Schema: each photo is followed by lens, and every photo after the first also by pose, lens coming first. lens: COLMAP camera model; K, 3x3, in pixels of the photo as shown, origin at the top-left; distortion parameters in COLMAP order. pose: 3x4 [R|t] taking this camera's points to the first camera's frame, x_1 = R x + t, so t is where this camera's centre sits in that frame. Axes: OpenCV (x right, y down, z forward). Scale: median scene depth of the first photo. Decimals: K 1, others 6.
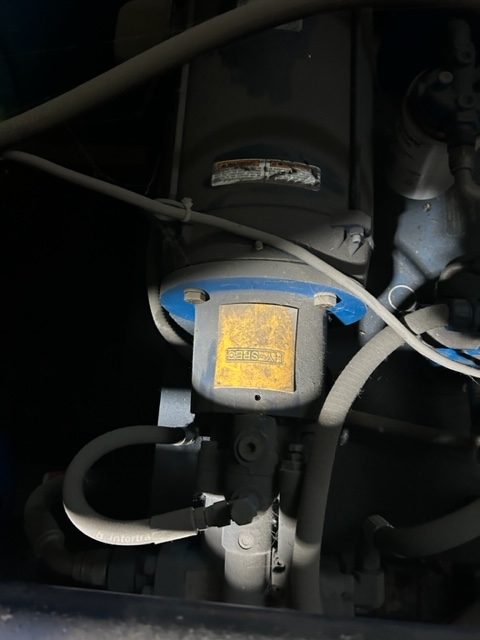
lens RADIAL K [[483.4, 0, 240.2], [0, 483.4, 319.8], [0, 0, 1]] dist [-0.001097, 0.000965]
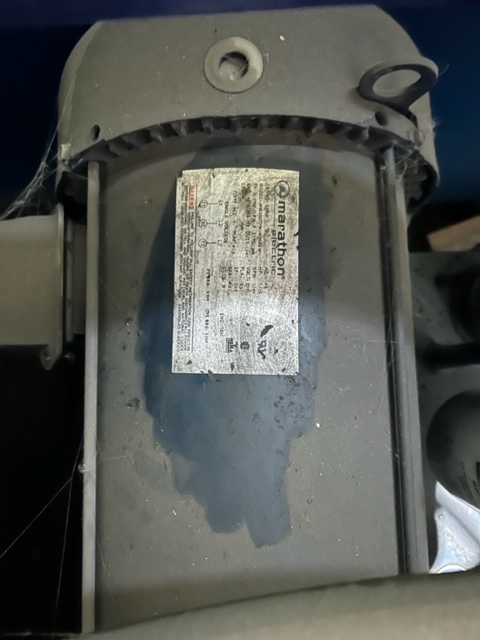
lens RADIAL K [[483.4, 0, 239.8], [0, 483.4, 320.2], [0, 0, 1]] dist [-0.001097, 0.000965]
pose [[0.995681, -0.085914, 0.035193, 0.046885], [0.081948, 0.991423, 0.101812, -0.680304], [-0.043638, -0.098488, 0.994181, 0.465169]]
